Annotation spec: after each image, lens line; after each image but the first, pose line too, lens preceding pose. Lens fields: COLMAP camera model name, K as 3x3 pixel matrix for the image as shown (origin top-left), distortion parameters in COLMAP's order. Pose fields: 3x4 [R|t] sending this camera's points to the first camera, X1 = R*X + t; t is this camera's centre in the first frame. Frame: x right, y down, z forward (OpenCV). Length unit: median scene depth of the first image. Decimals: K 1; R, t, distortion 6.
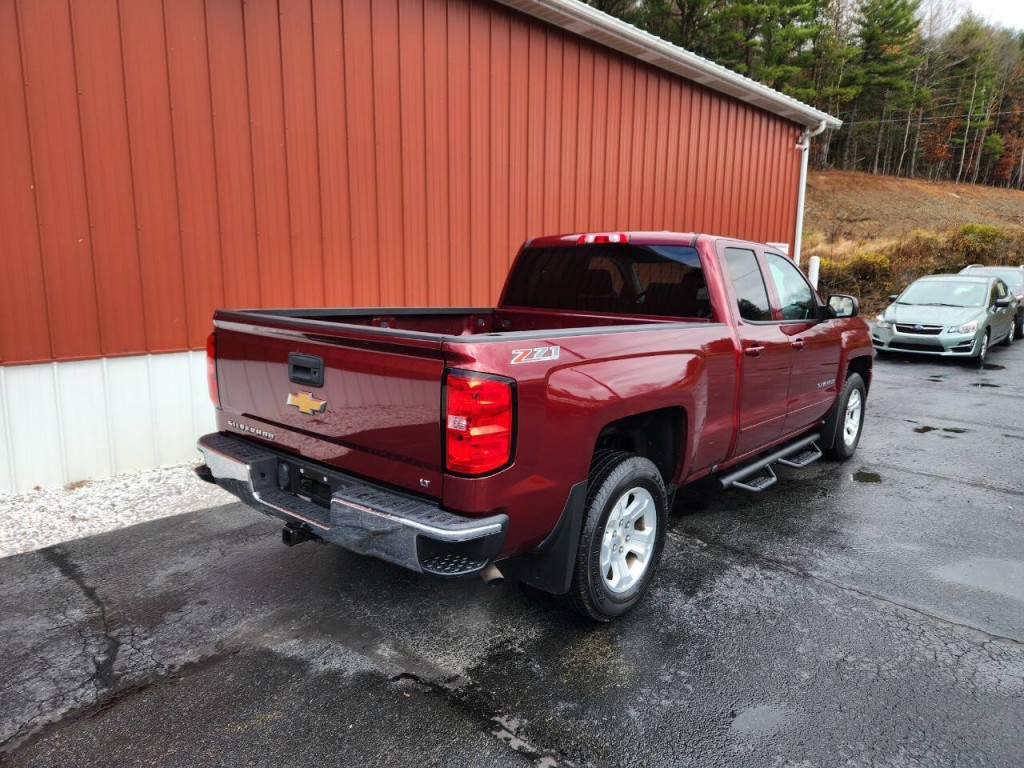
lens RADIAL K [[688.1, 0, 516.7], [0, 688.1, 387.9], [0, 0, 1]] dist [0.055813, -0.046238]
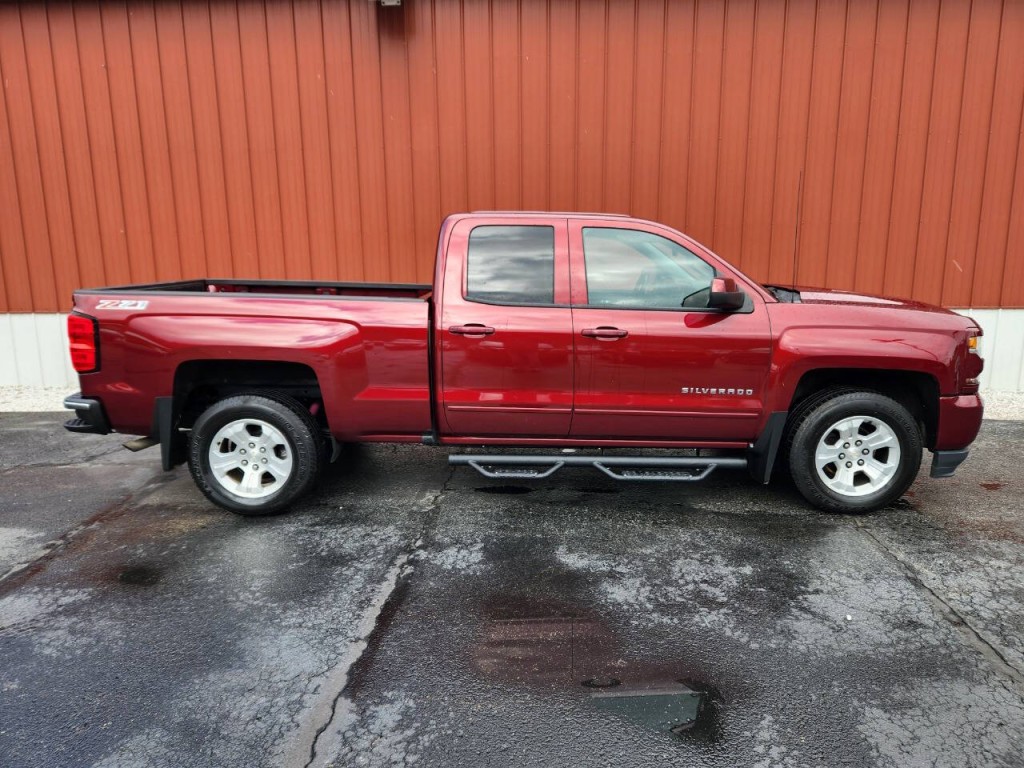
lens RADIAL K [[688.1, 0, 511.9], [0, 688.1, 389.0], [0, 0, 1]] dist [0.055813, -0.046238]
pose [[0.633666, 0.132428, -0.762187, 1.058358], [-0.117653, 0.990276, 0.074244, -0.046786], [0.764608, 0.042628, 0.643085, 0.389000]]
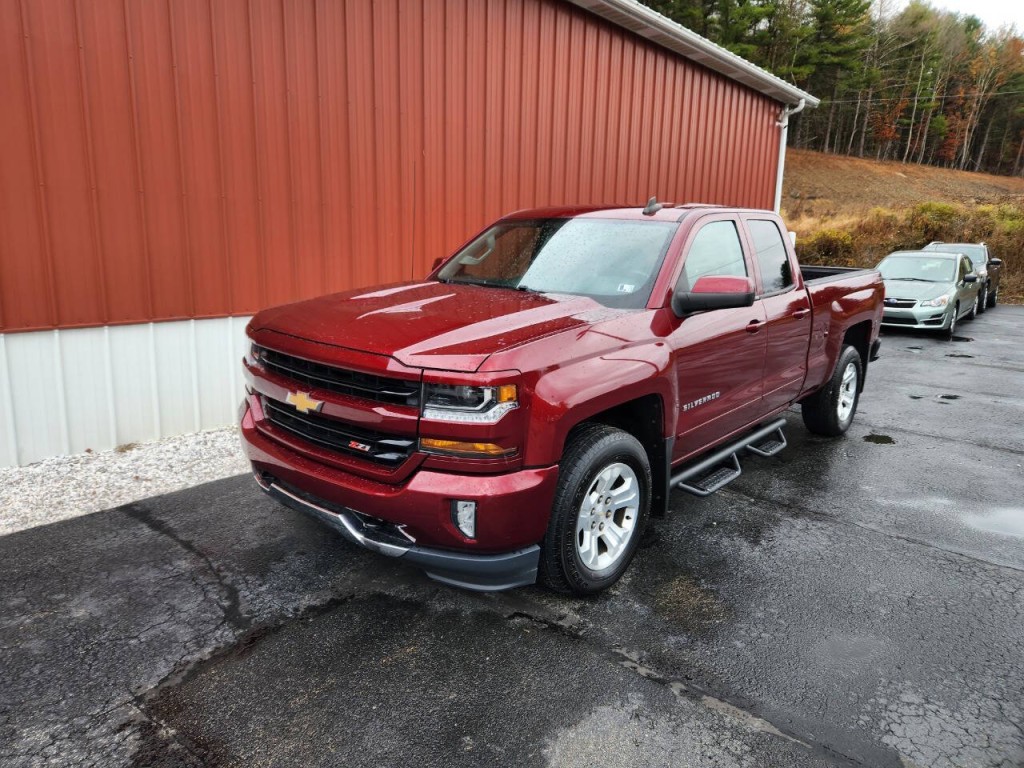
lens RADIAL K [[688.1, 0, 501.8], [0, 688.1, 374.3], [0, 0, 1]] dist [0.055813, -0.046238]
pose [[0.998954, 0.000689, 0.045719, -0.148829], [-0.001451, 0.999860, 0.016642, 0.016628], [-0.045701, -0.016691, 0.998816, -0.035842]]
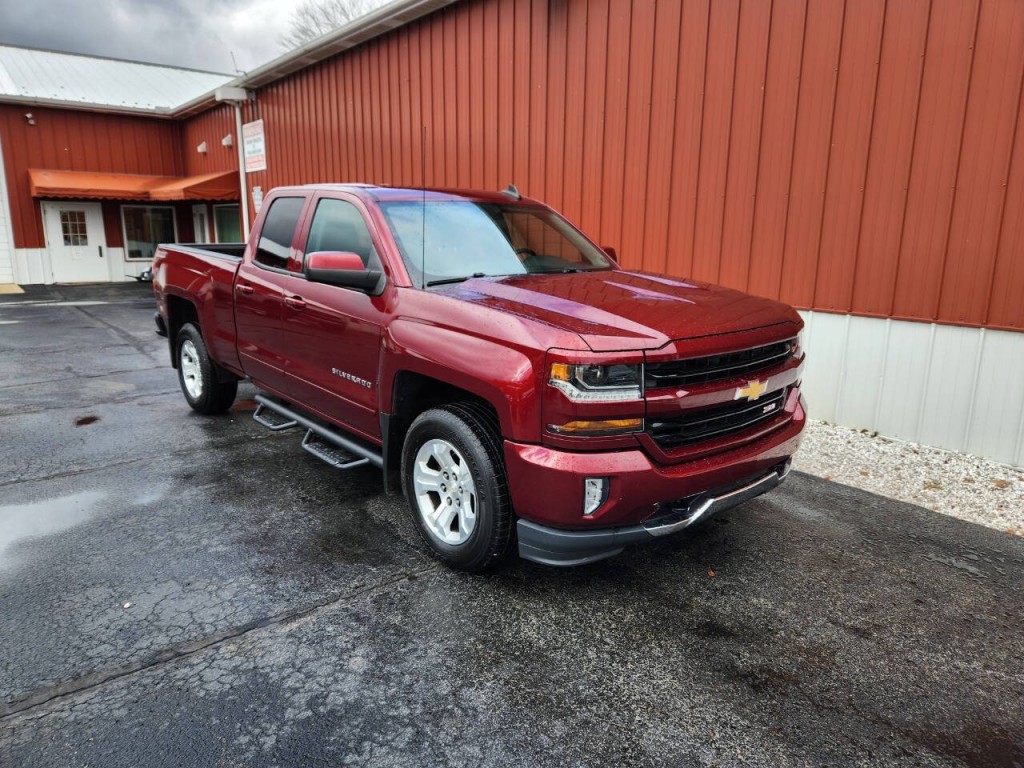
lens RADIAL K [[688.1, 0, 516.4], [0, 688.1, 367.8], [0, 0, 1]] dist [0.055813, -0.046238]
pose [[-0.148994, 0.185320, -0.971317, 1.320721], [-0.178990, 0.961001, 0.210807, -0.234207], [0.972504, 0.205265, -0.110013, 1.479964]]
